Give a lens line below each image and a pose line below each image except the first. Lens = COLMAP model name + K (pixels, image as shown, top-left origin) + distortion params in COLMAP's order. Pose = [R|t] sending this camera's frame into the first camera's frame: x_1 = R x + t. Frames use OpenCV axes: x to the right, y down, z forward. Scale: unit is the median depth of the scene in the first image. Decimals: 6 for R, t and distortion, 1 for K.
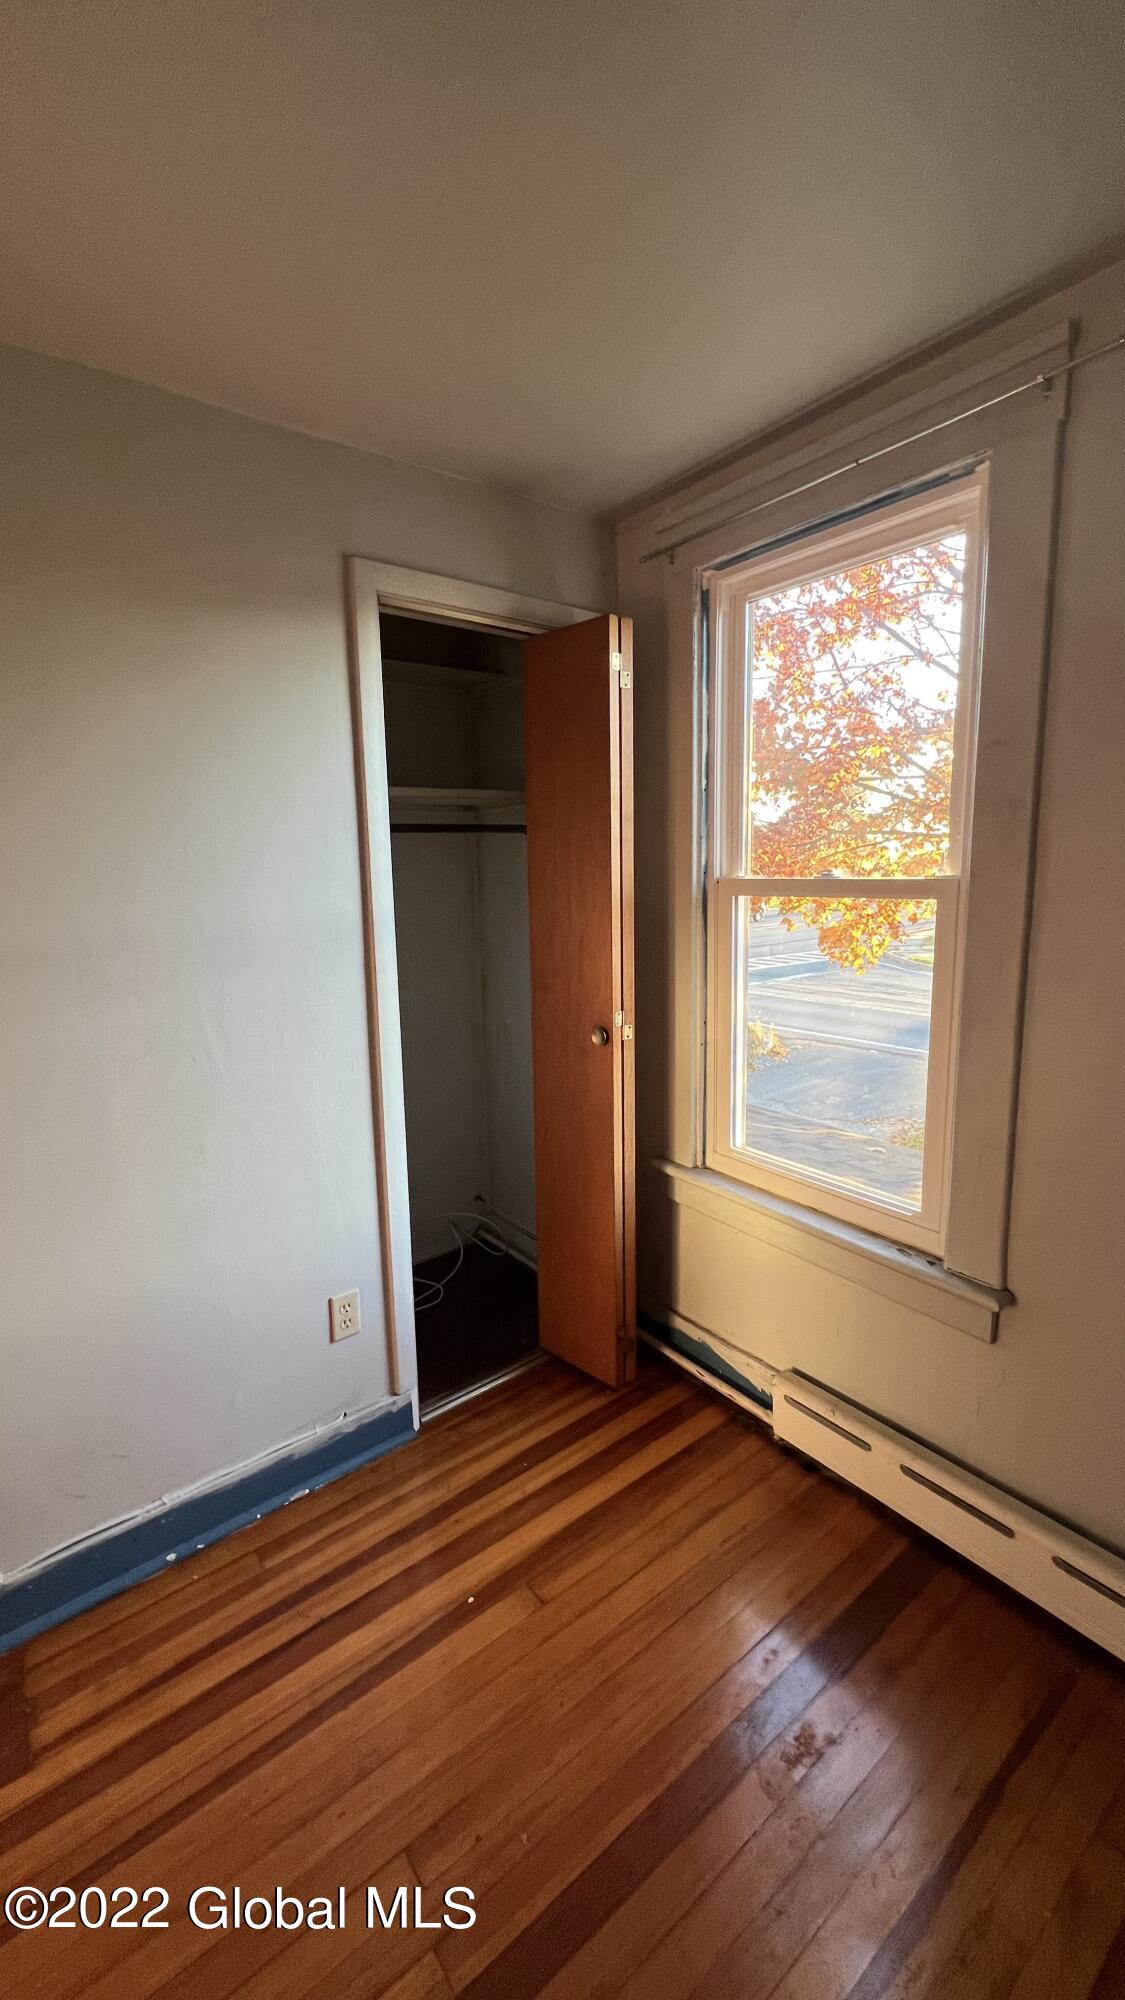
lens RADIAL K [[805.2, 0, 568.3], [0, 805.2, 992.4], [0, 0, 1]] dist [0.000149, 0.000549]
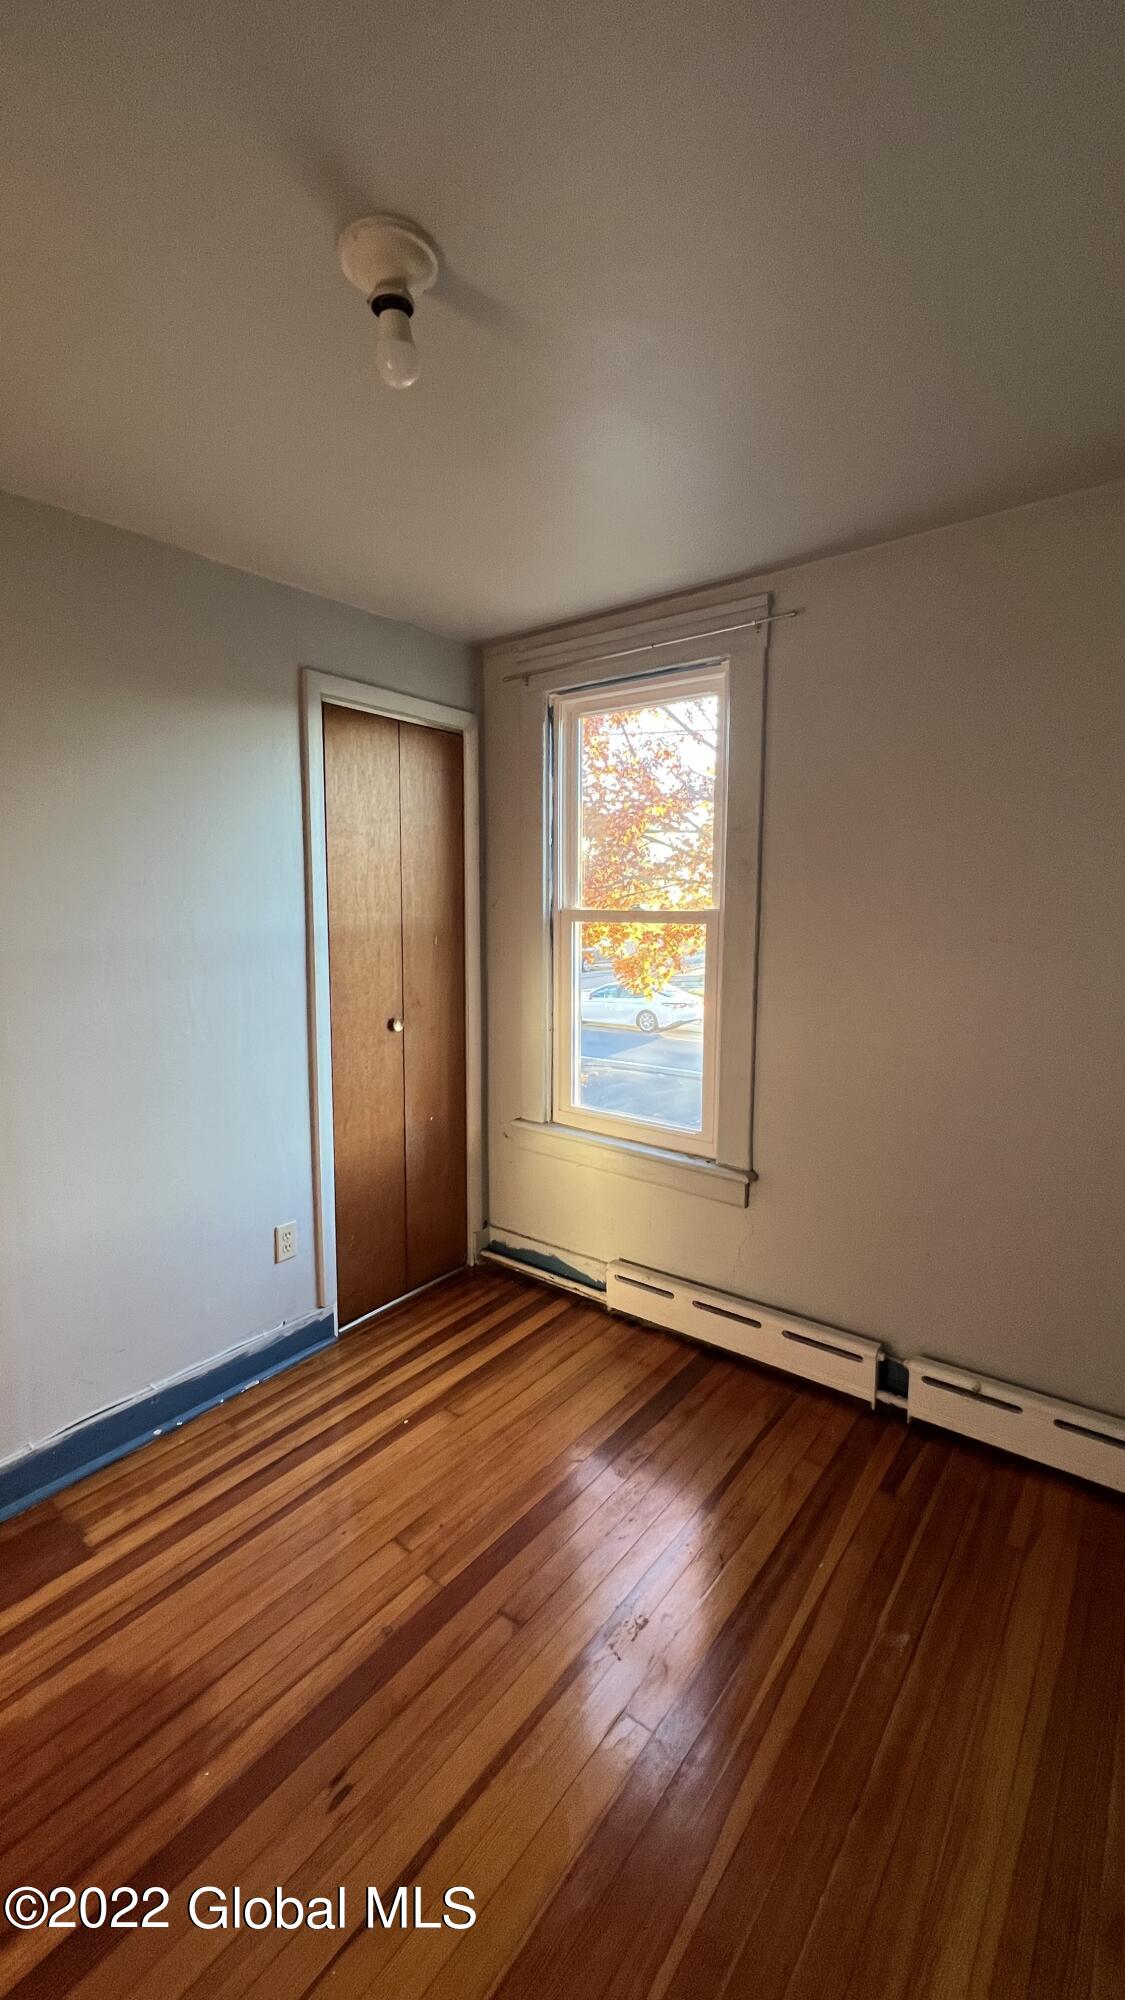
lens RADIAL K [[805.2, 0, 561.5], [0, 805.2, 995.0], [0, 0, 1]] dist [0.000149, 0.000549]
pose [[0.970514, -0.004664, 0.240998, -0.162490], [0.015283, 0.998992, -0.042214, 0.071329], [-0.240559, 0.044652, 0.969607, -0.373388]]
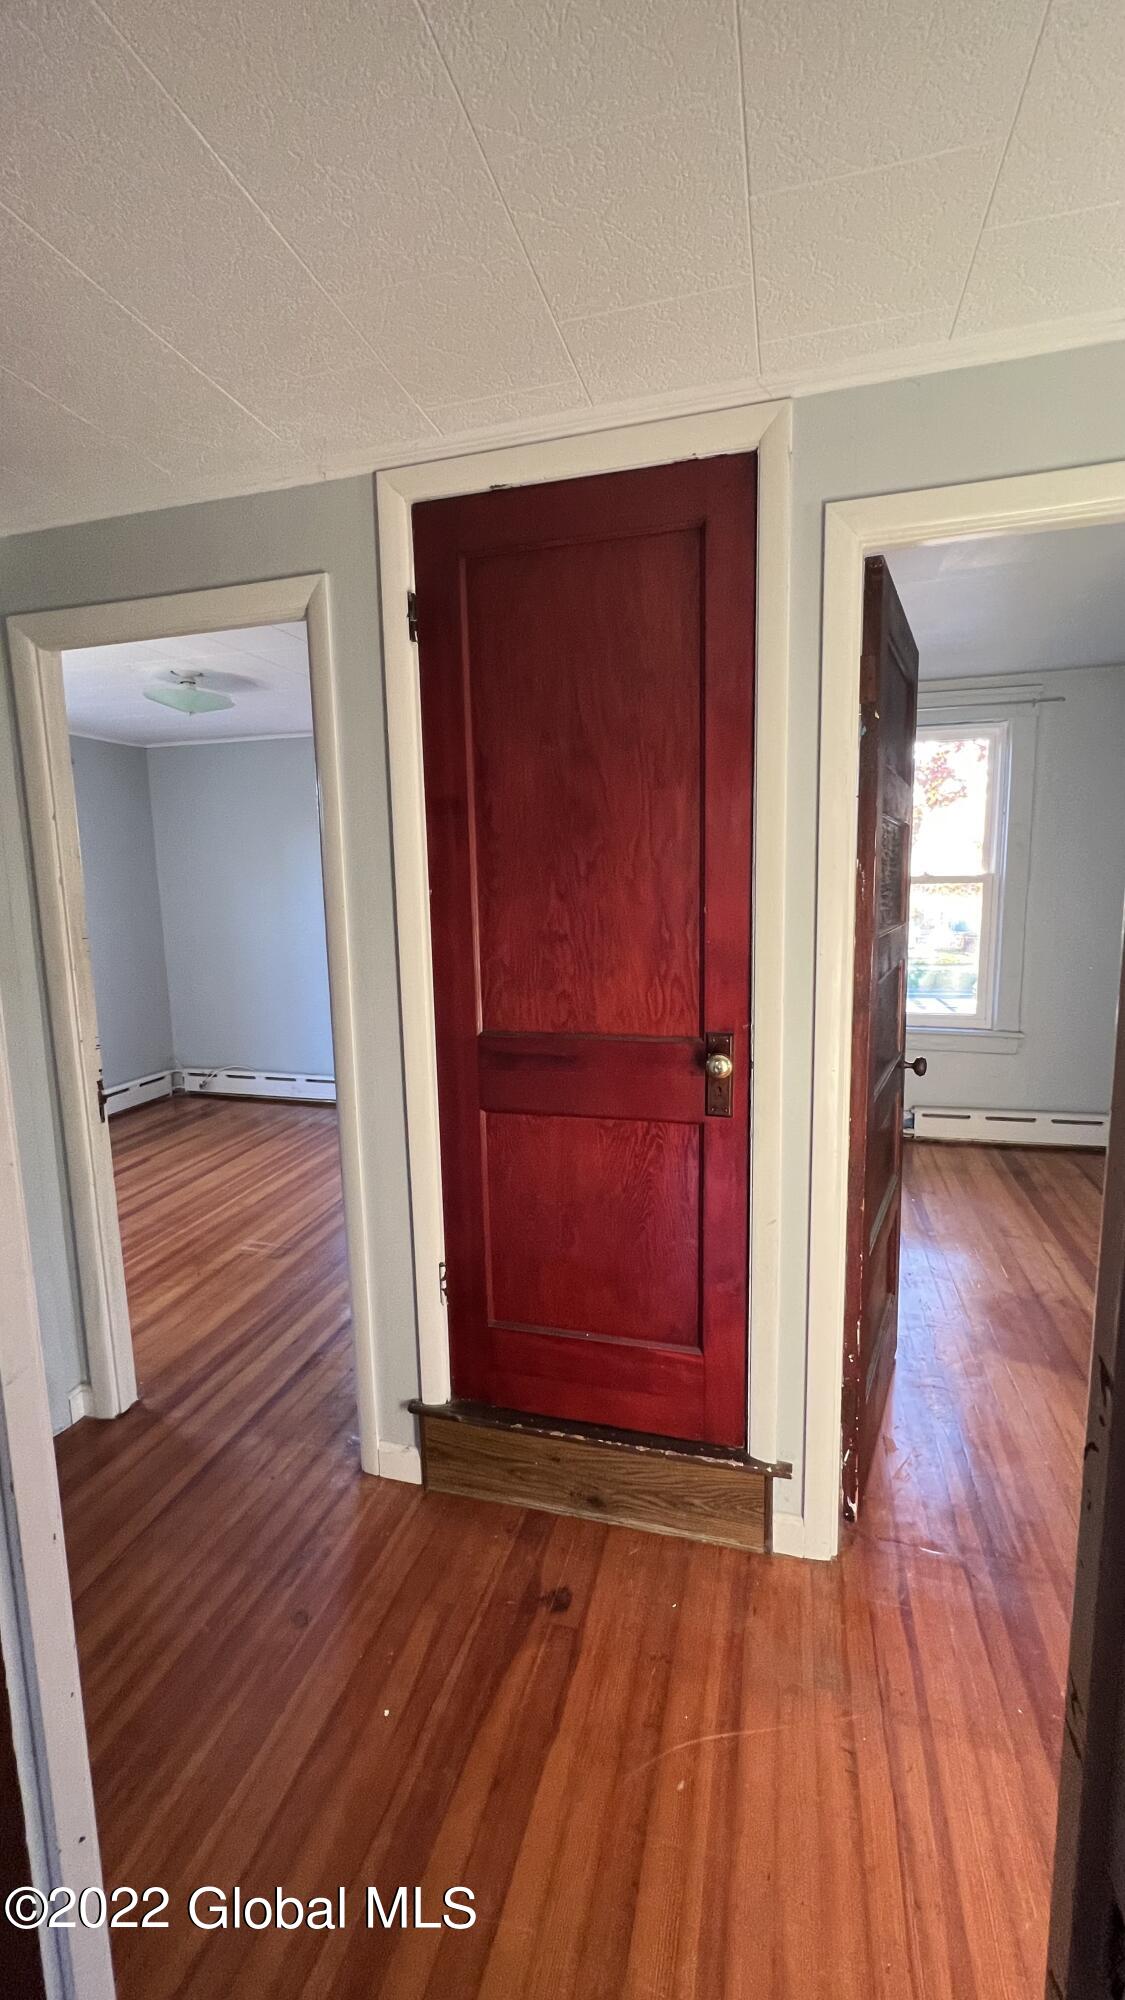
lens RADIAL K [[805.2, 0, 562.5], [0, 805.2, 996.6], [0, 0, 1]] dist [0.000149, 0.000549]
pose [[0.811135, -0.083068, 0.578930, -1.793949], [0.097036, 0.995257, 0.006849, 0.078824], [-0.576753, 0.050621, 0.815349, -0.228801]]
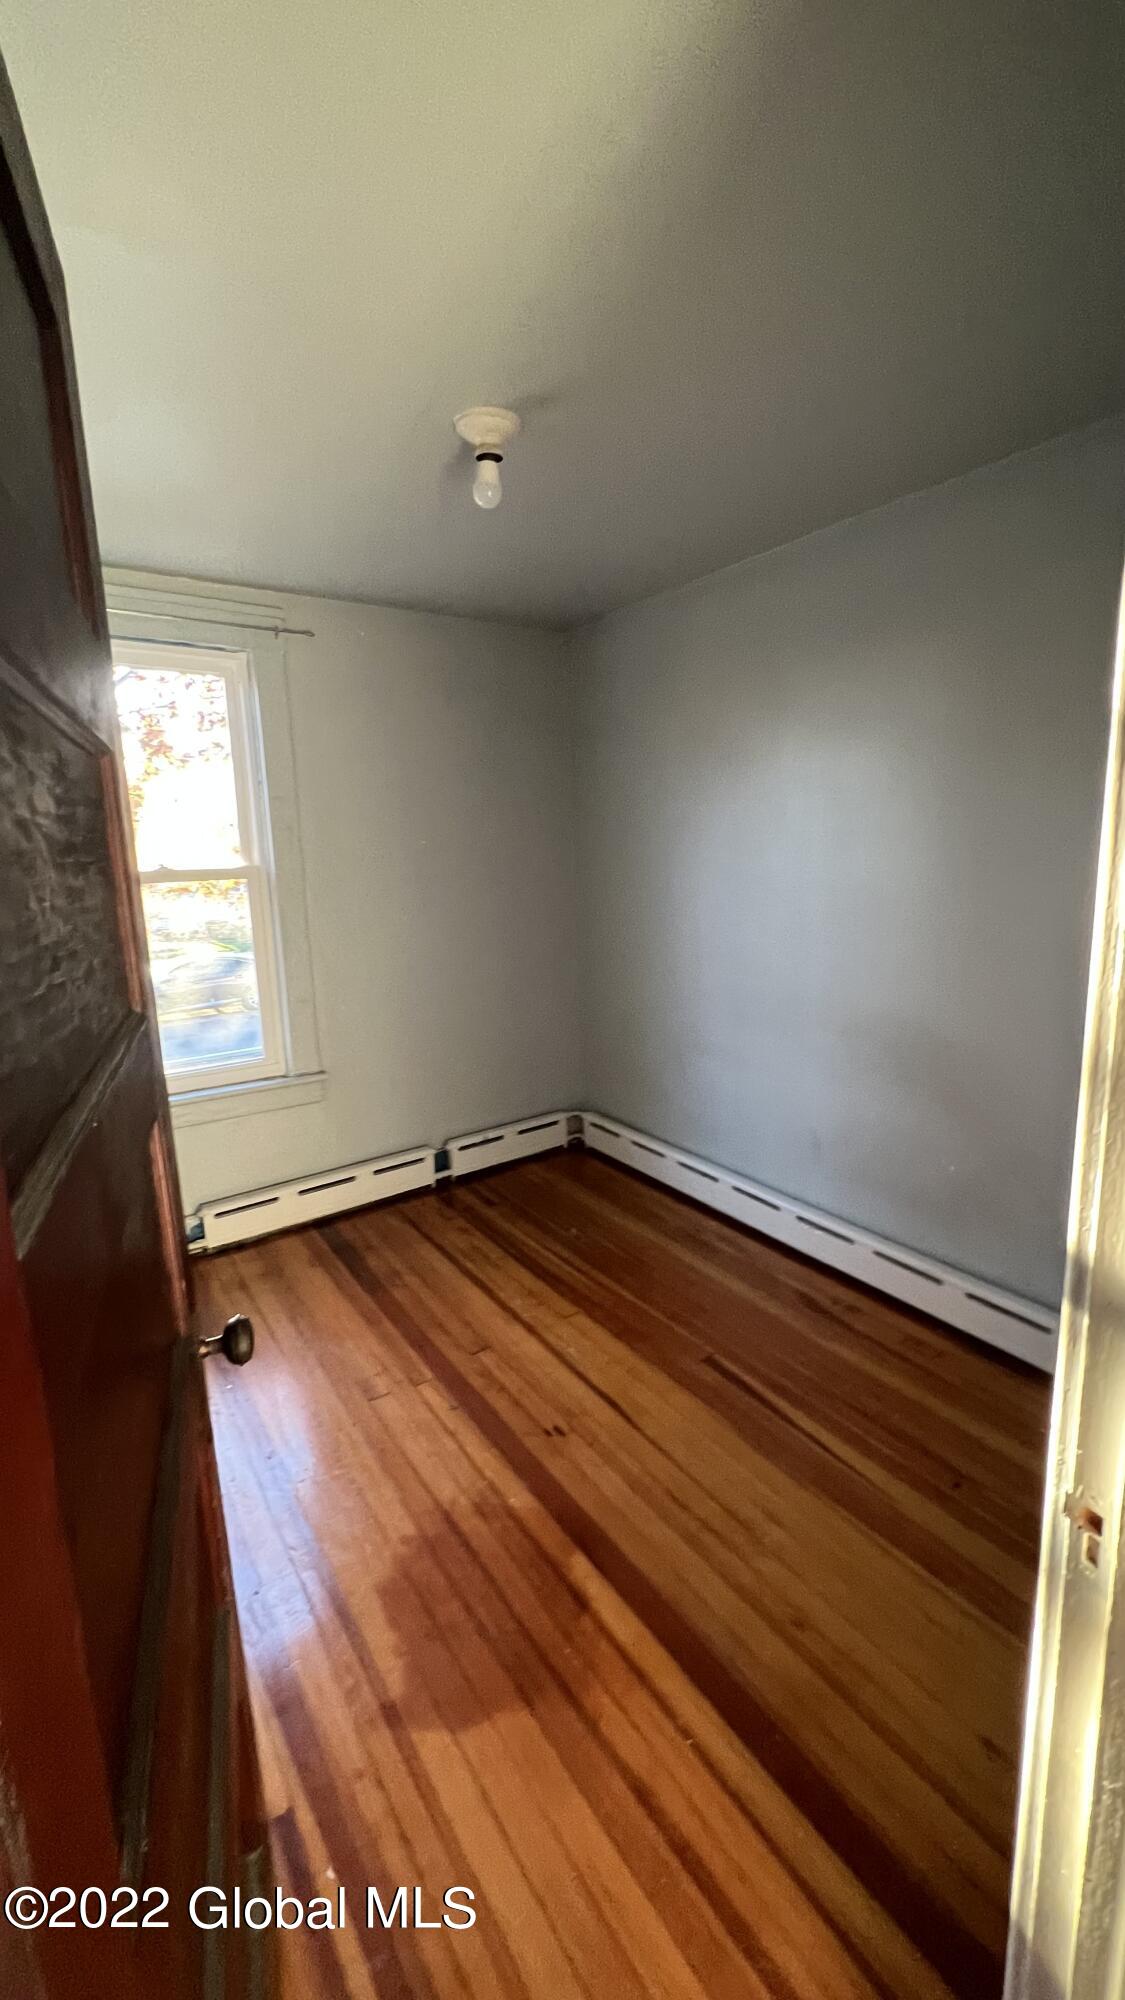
lens RADIAL K [[805.2, 0, 579.9], [0, 805.2, 992.7], [0, 0, 1]] dist [0.000149, 0.000549]
pose [[0.047120, -0.157383, 0.986413, -1.138983], [0.181362, 0.972445, 0.146491, 0.002755], [-0.982287, 0.171995, 0.074365, 0.156010]]
